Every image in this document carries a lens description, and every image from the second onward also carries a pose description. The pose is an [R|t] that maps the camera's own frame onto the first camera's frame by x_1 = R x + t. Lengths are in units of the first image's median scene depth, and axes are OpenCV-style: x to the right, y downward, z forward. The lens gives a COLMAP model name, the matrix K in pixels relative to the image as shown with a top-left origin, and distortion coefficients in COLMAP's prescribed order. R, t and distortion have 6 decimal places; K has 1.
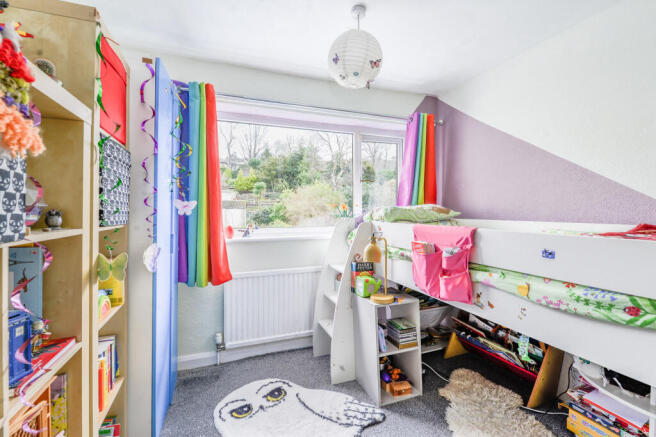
lens RADIAL K [[288.5, 0, 331.6], [0, 288.5, 219.7], [0, 0, 1]] dist [-0.000511, -0.010879]
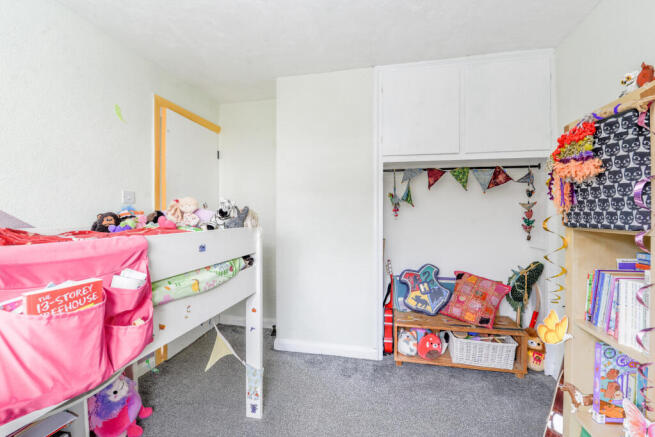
lens RADIAL K [[288.0, 0, 331.1], [0, 288.0, 219.7], [0, 0, 1]] dist [-0.000511, -0.010879]
pose [[-0.837289, -0.017447, 0.546481, -0.362622], [0.007812, 0.999007, 0.043864, -0.049170], [-0.546704, 0.040995, -0.836322, 1.749956]]
